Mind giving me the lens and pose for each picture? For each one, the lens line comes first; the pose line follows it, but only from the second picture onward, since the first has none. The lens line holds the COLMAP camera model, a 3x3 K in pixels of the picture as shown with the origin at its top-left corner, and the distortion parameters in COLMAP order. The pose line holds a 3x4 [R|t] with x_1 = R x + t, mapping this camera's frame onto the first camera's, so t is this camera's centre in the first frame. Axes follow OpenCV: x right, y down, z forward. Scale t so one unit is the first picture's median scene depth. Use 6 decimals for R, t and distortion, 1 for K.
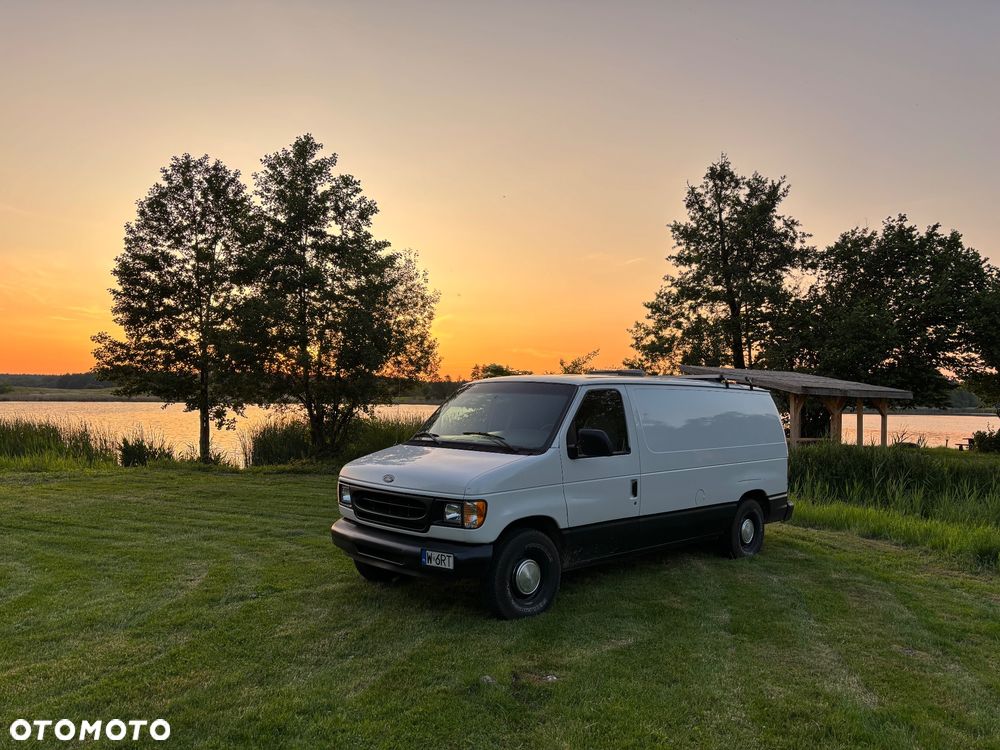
lens RADIAL K [[772.9, 0, 500.0], [0, 772.9, 375.0], [0, 0, 1]] dist [0.005118, -0.012768]
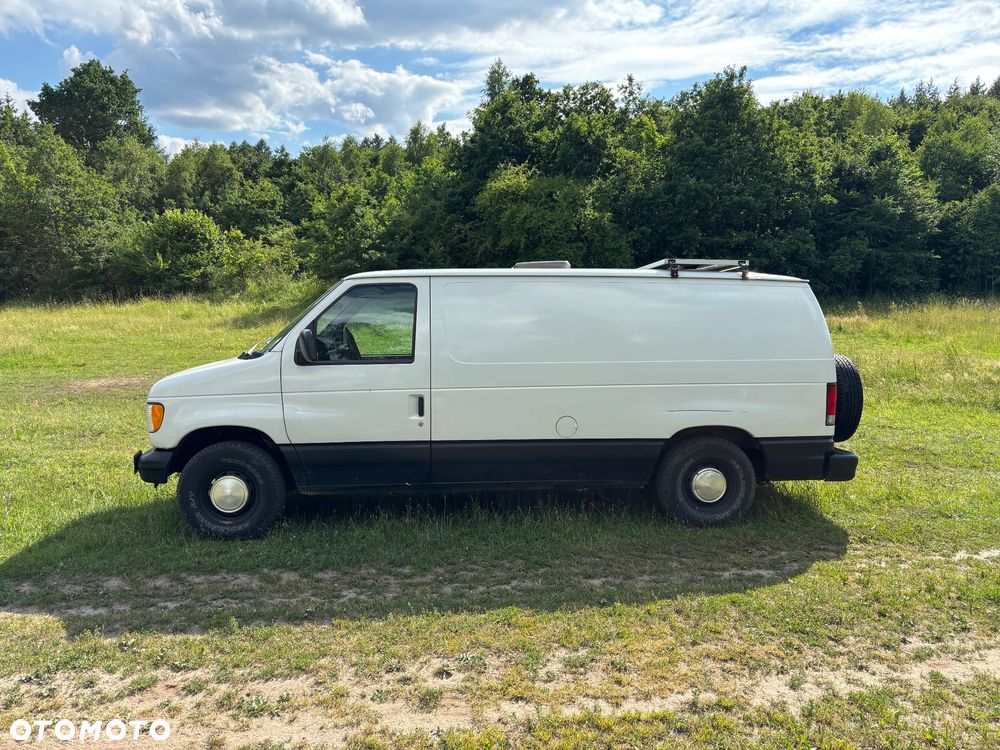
lens RADIAL K [[765.1, 0, 500.0], [0, 765.1, 375.0], [0, 0, 1]] dist [0.051253, -0.047650]
pose [[0.803404, 0.019904, -0.595101, 0.774389], [0.027037, 0.997191, 0.069852, 0.066868], [0.594820, -0.072209, 0.800609, 0.453702]]
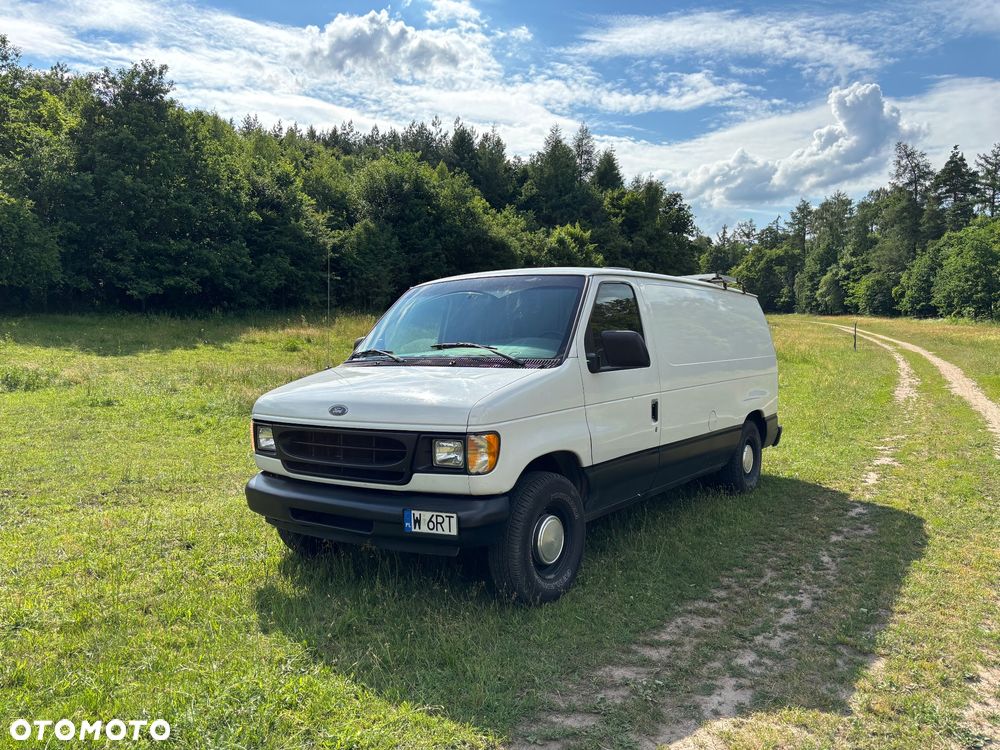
lens RADIAL K [[765.1, 0, 500.0], [0, 765.1, 375.0], [0, 0, 1]] dist [0.051253, -0.047650]
pose [[0.980470, -0.032778, 0.193917, -0.134863], [0.018981, 0.997182, 0.072584, 0.057144], [-0.195750, -0.067486, 0.978329, 0.311739]]
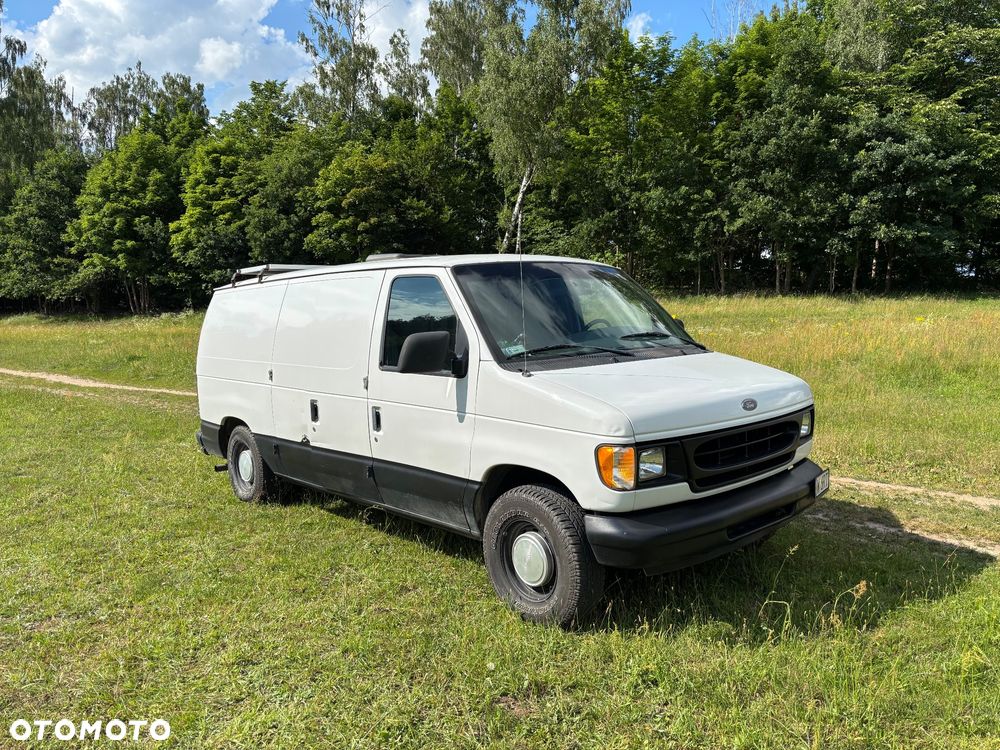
lens RADIAL K [[765.1, 0, 500.0], [0, 765.1, 375.0], [0, 0, 1]] dist [0.051253, -0.047650]
pose [[0.011164, -0.093119, 0.995592, -0.787390], [-0.002024, 0.995650, 0.093147, 0.051002], [-0.999936, -0.003055, 0.010927, 1.211078]]
